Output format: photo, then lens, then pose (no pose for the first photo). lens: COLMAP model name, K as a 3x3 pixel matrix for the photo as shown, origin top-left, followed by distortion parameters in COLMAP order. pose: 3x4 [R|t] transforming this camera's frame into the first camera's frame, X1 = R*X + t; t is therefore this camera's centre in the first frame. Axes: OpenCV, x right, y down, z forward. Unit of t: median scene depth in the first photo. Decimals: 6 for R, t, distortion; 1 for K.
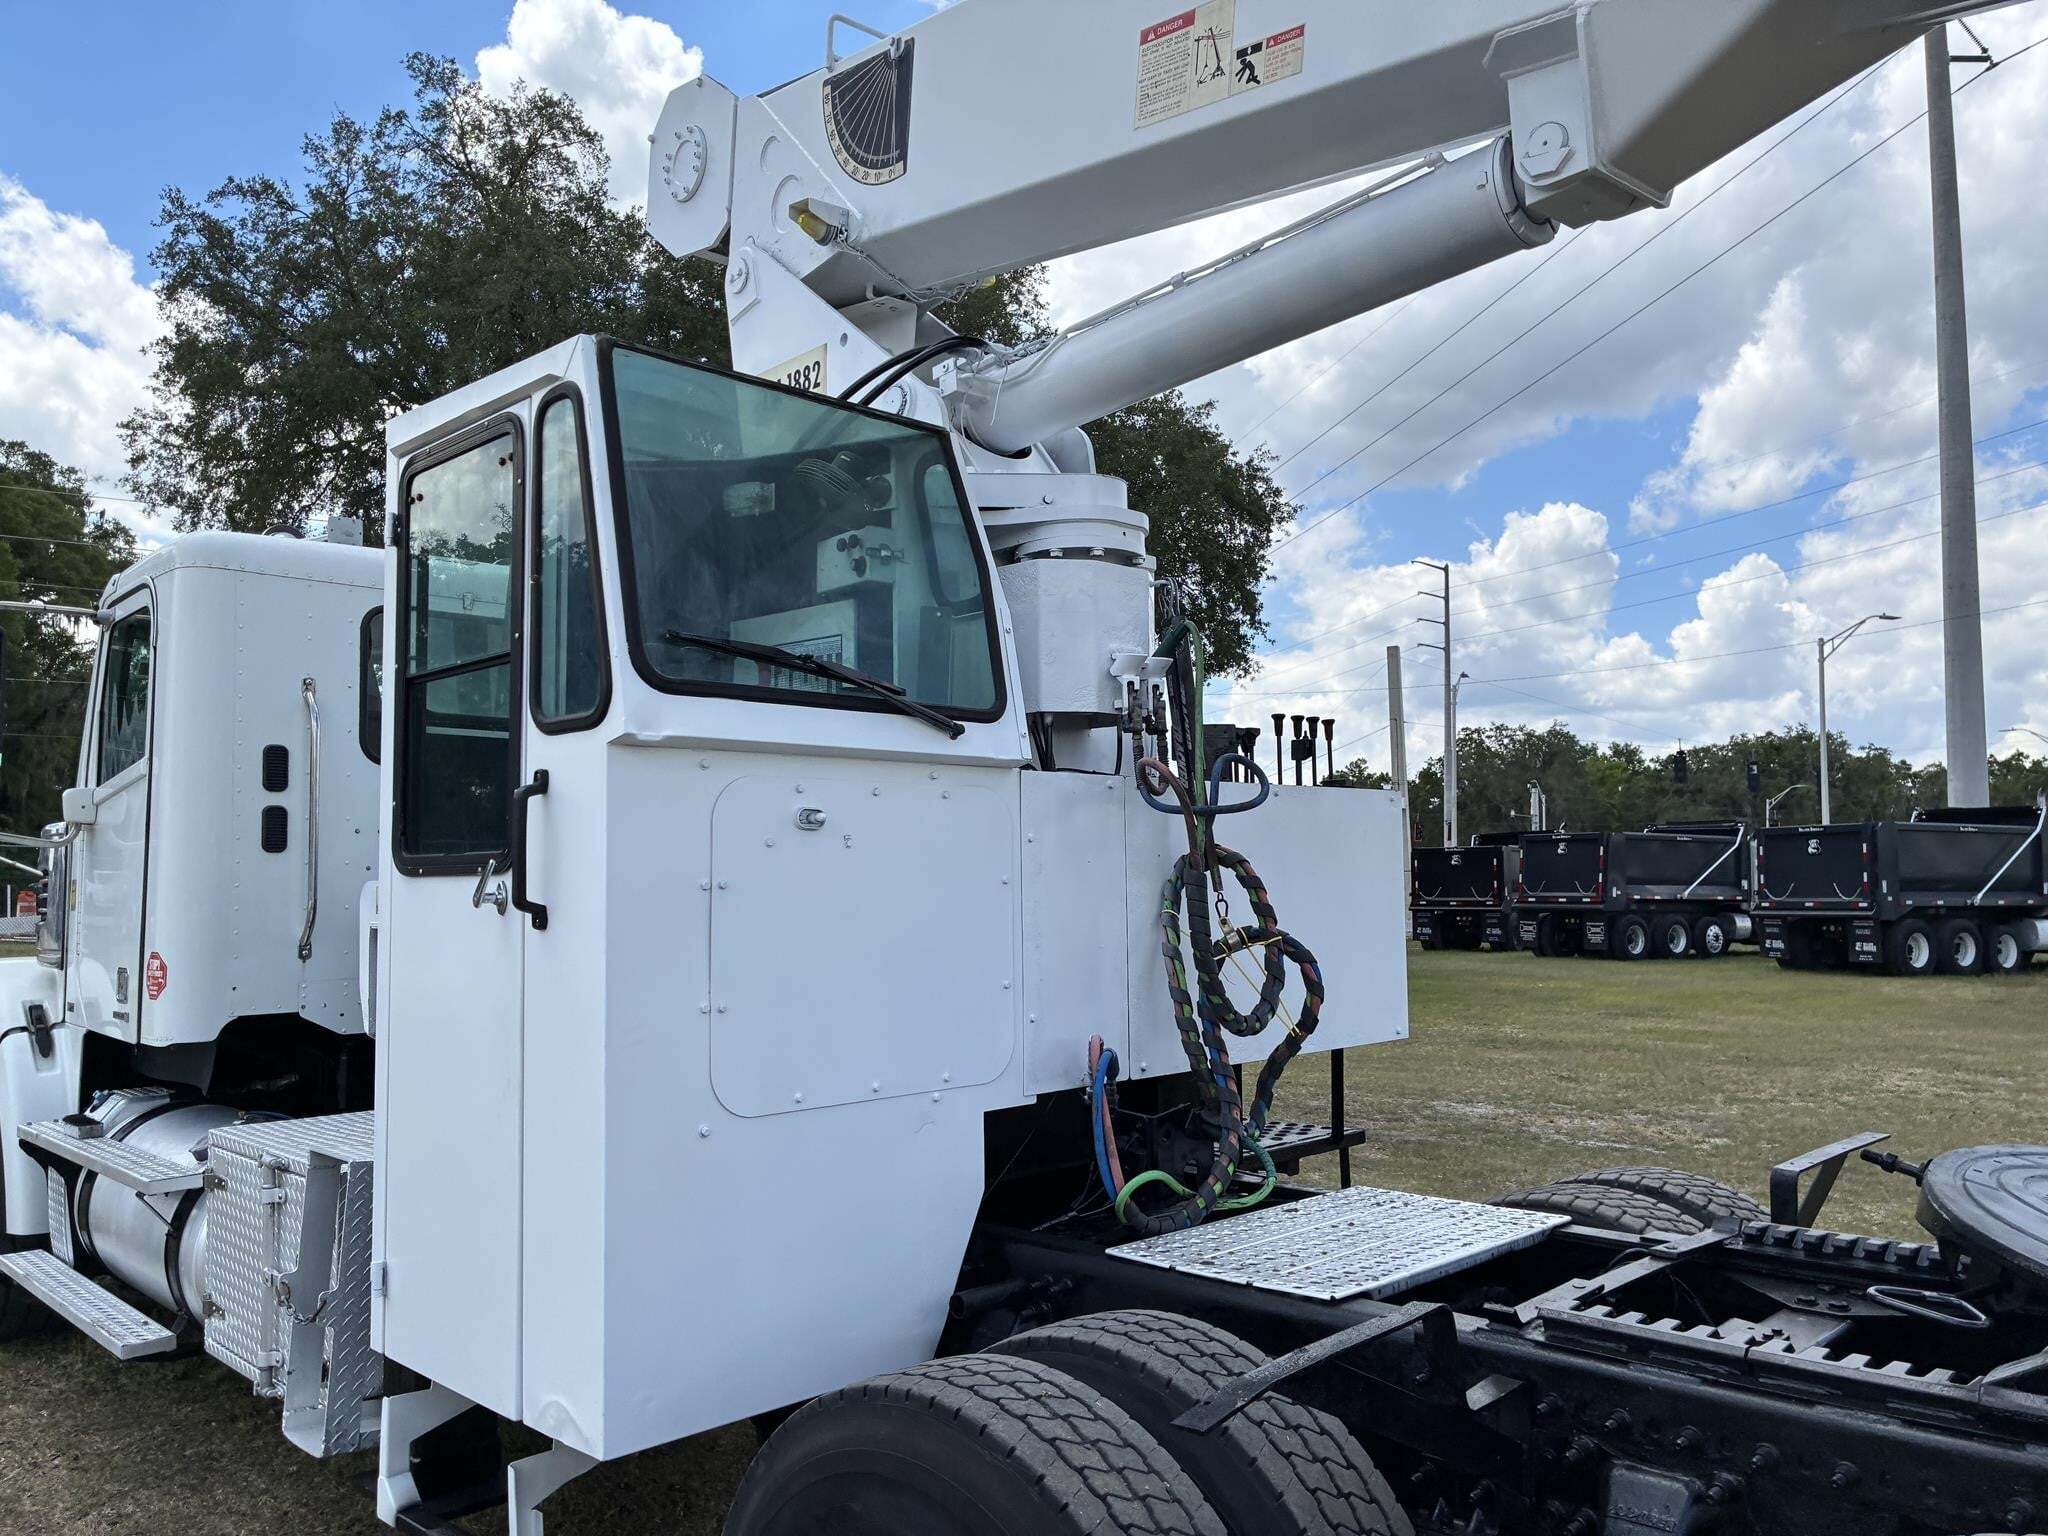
lens RADIAL K [[1583.8, 0, 1047.1], [0, 1583.8, 794.7], [0, 0, 1]] dist [0.034553, -0.034224]
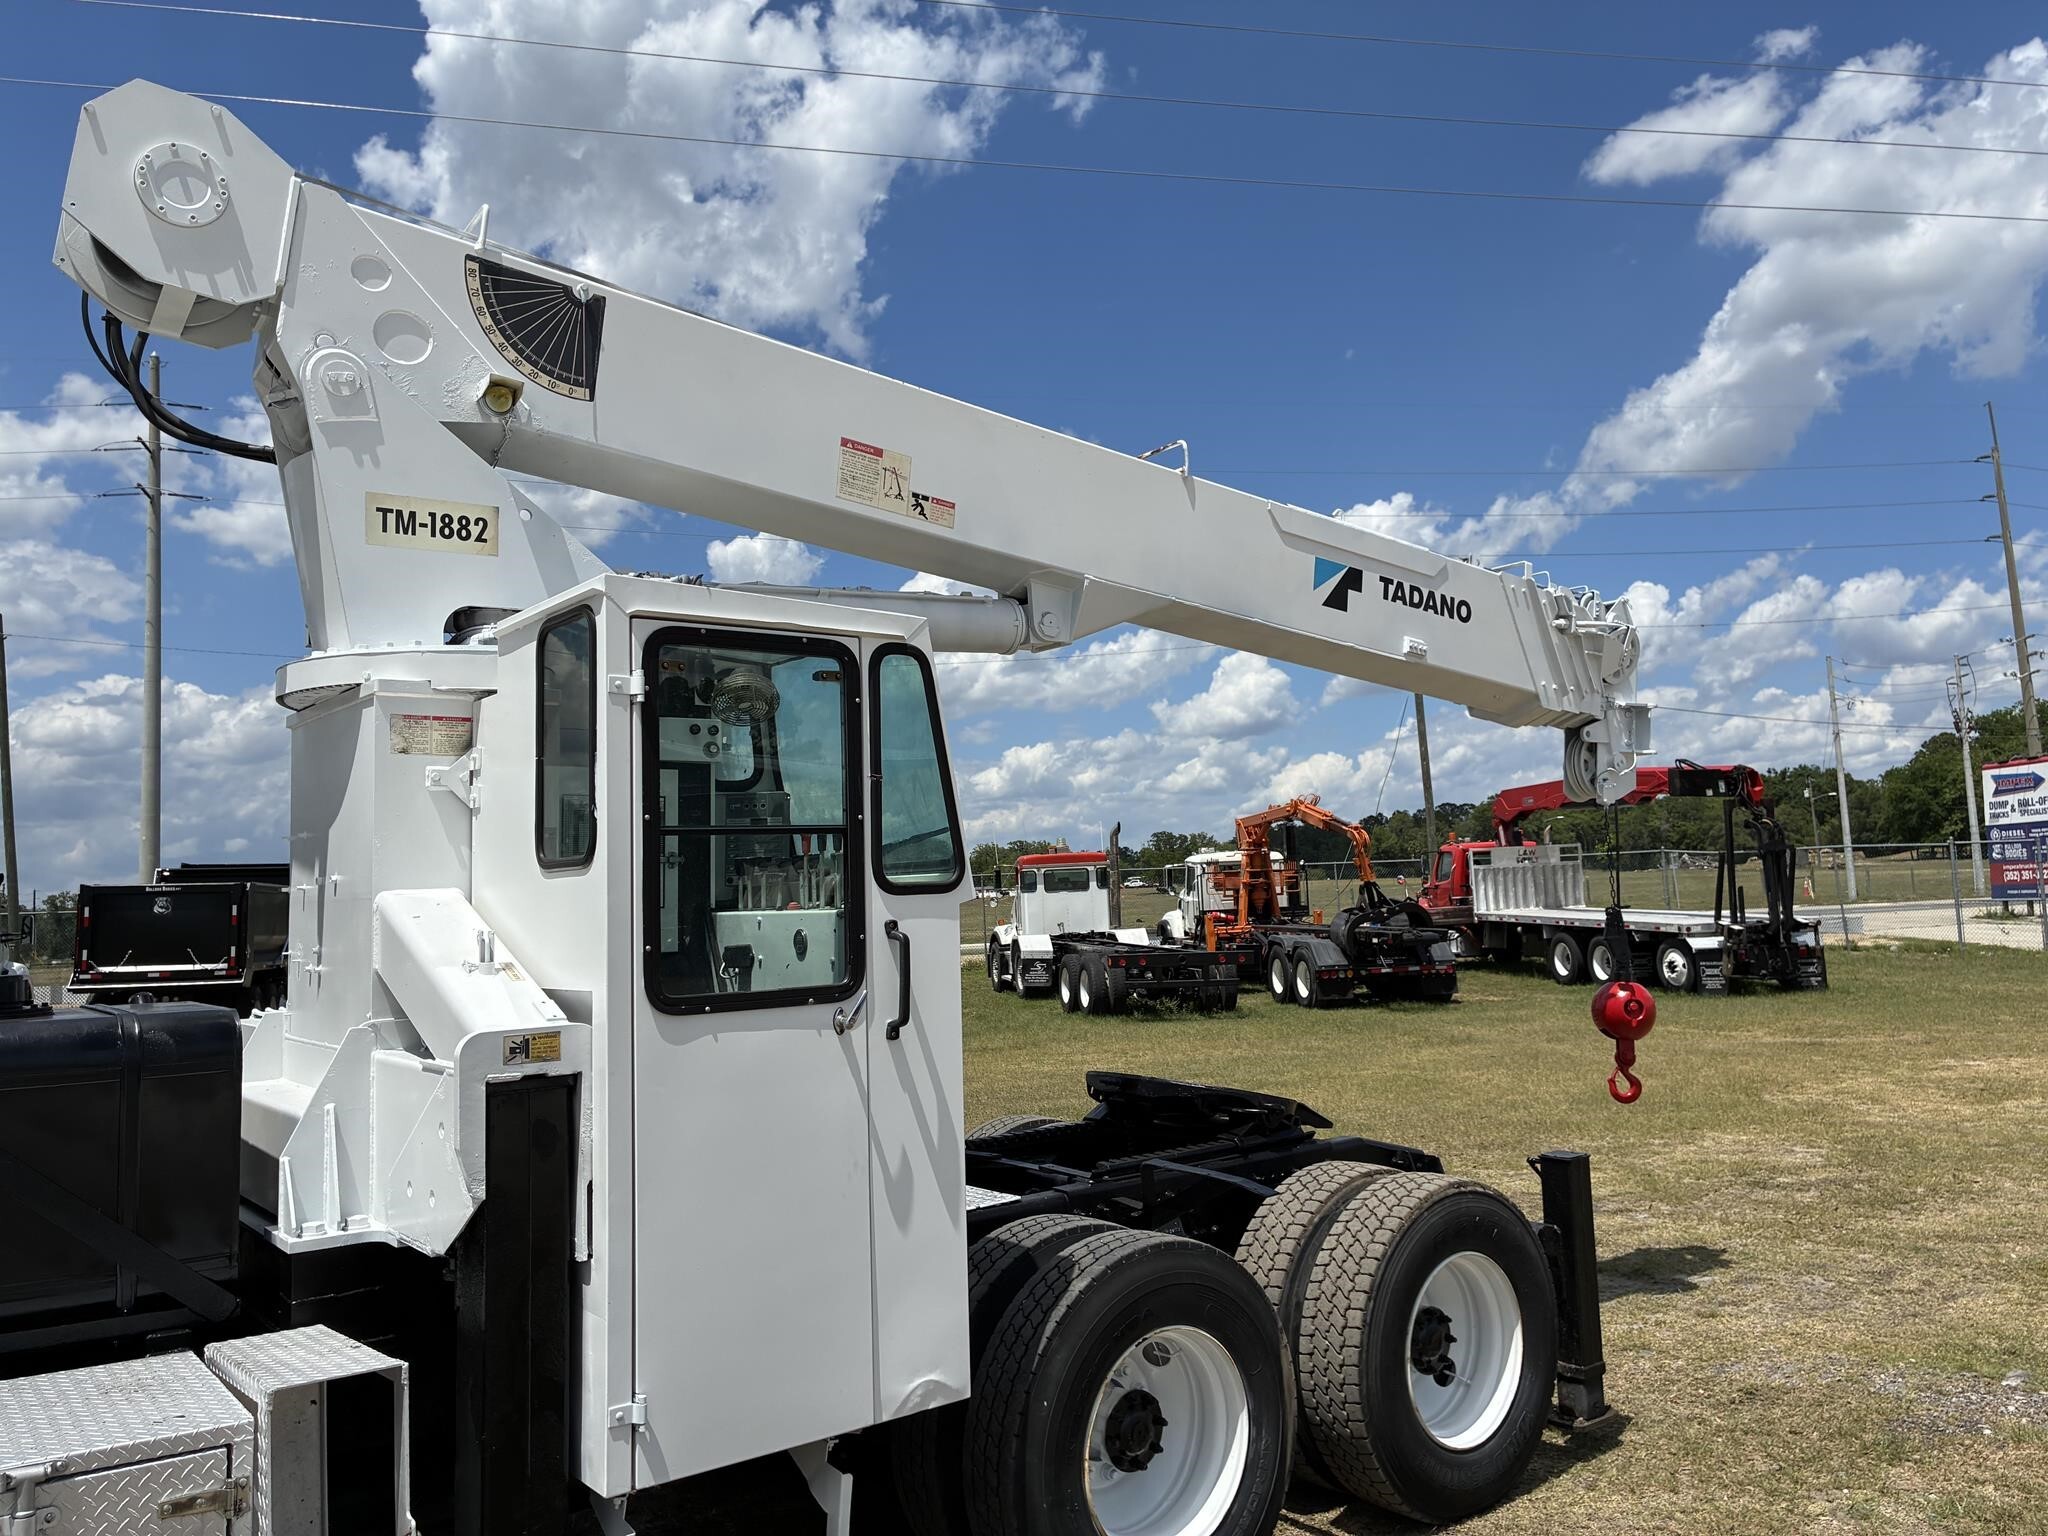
lens RADIAL K [[1593.3, 0, 1083.4], [0, 1593.3, 738.6], [0, 0, 1]] dist [0.050006, -0.082981]
pose [[0.094298, 0.102045, 0.990300, -0.194969], [-0.025864, 0.994648, -0.100031, -0.004436], [-0.995208, -0.016180, 0.096432, 0.081808]]
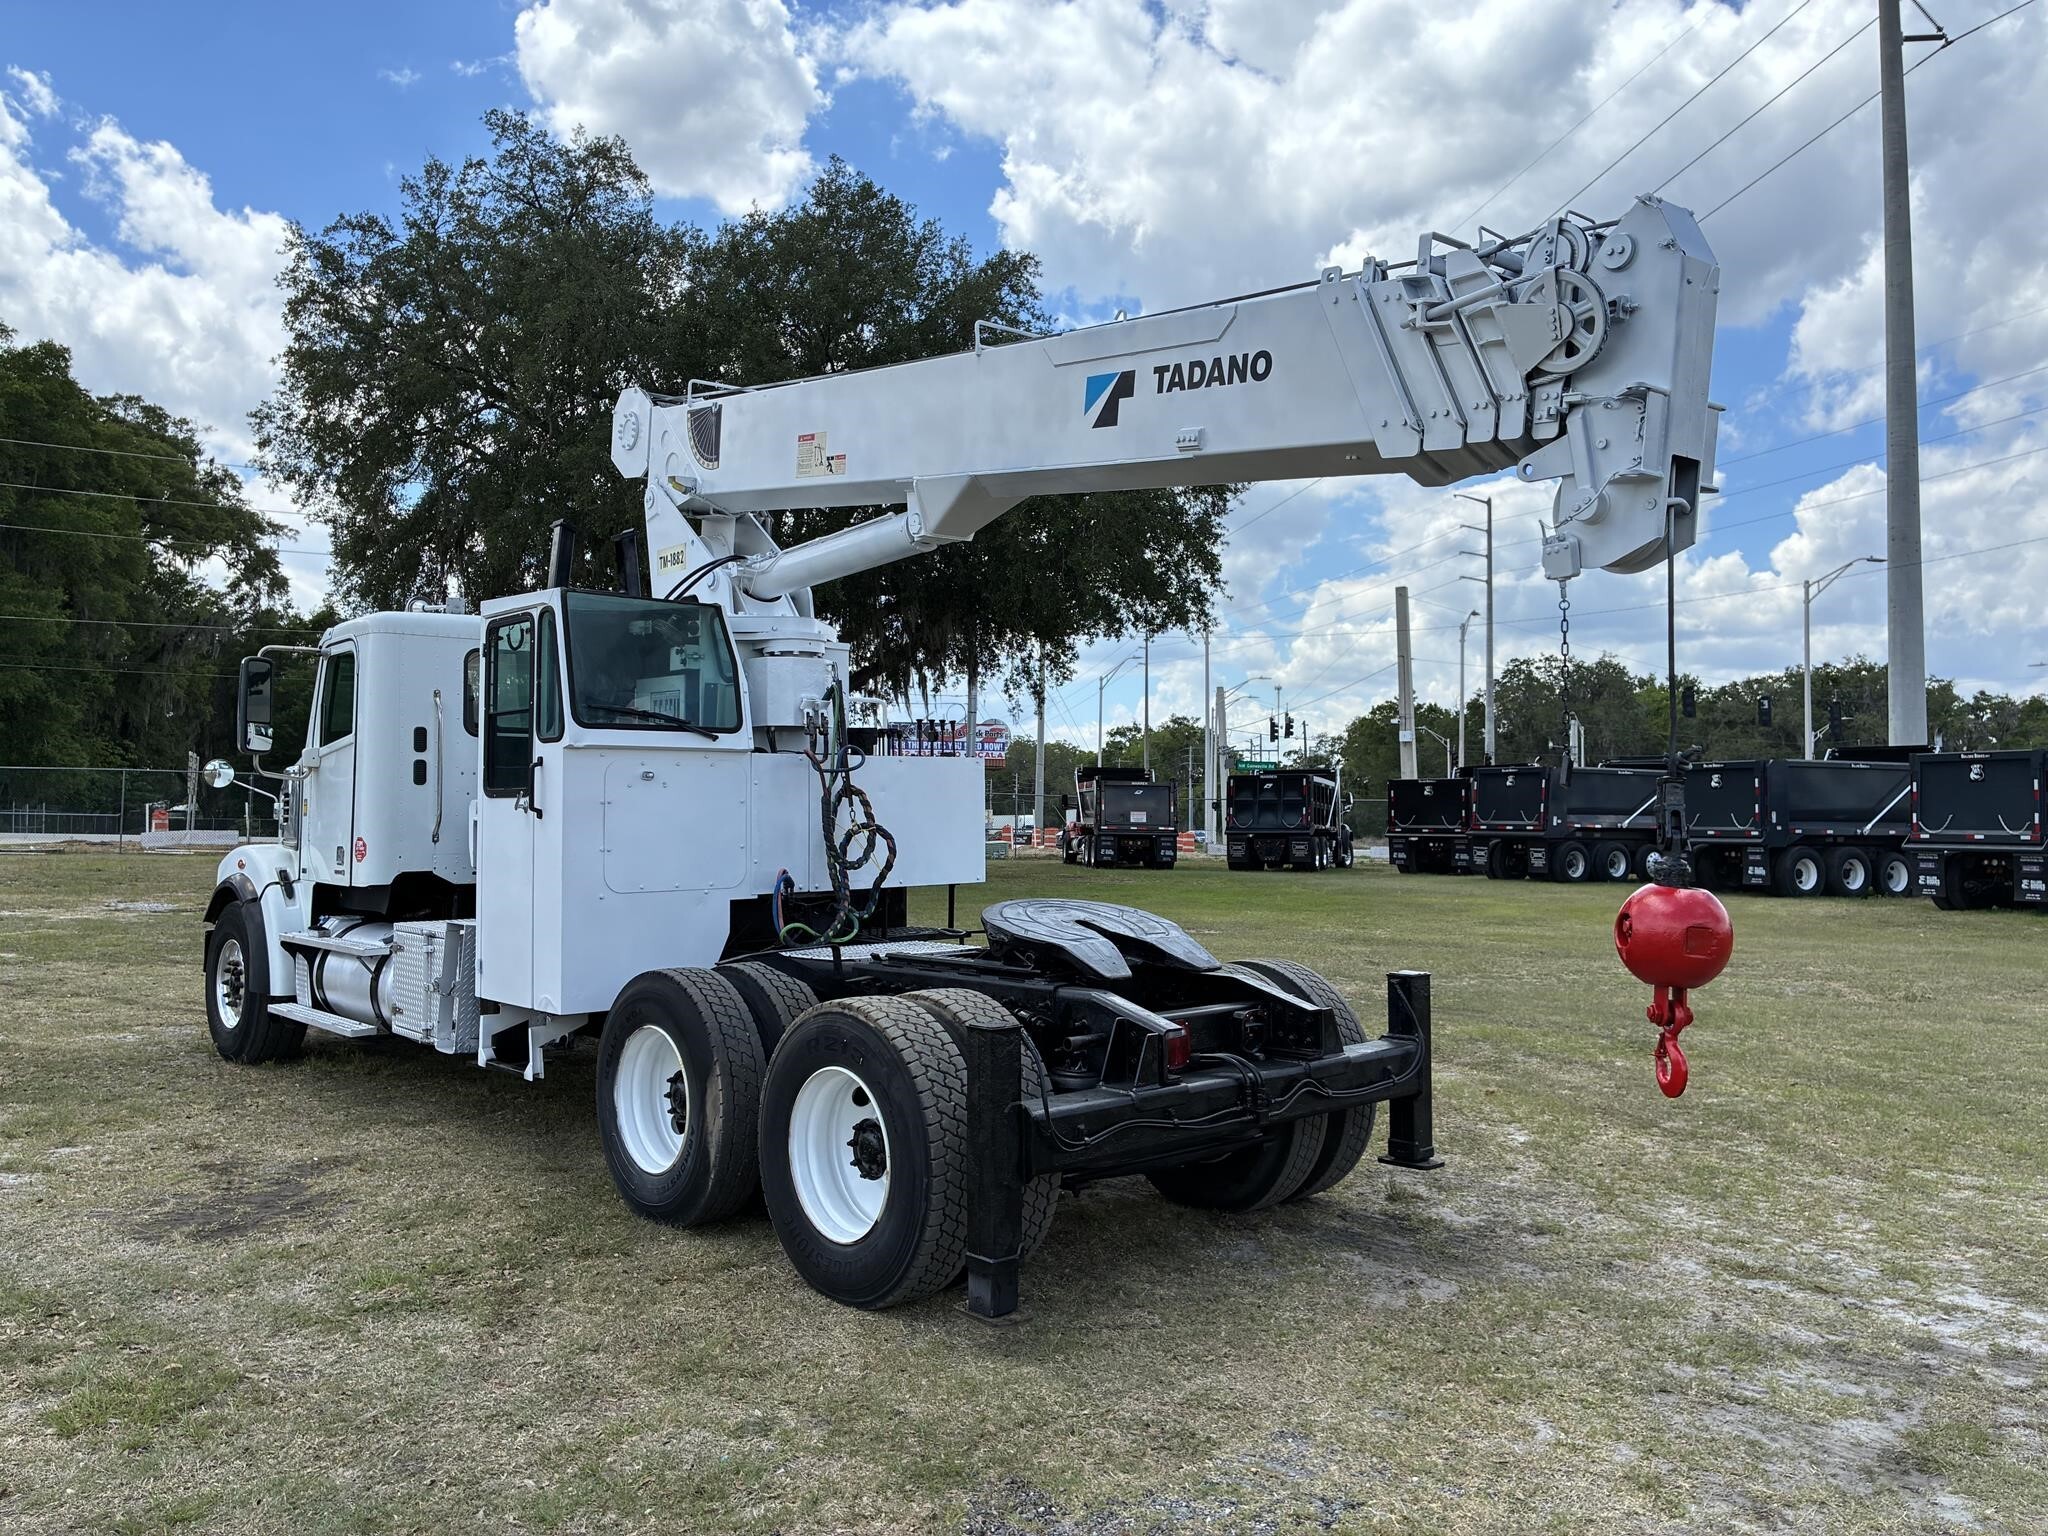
lens RADIAL K [[1614.2, 0, 1009.6], [0, 1614.2, 750.9], [0, 0, 1]] dist [0.044080, -0.041867]
pose [[0.997479, 0.004812, -0.070795, 0.072052], [-0.003475, 0.999814, 0.018992, -0.008920], [0.070874, -0.018699, 0.997310, -0.180010]]
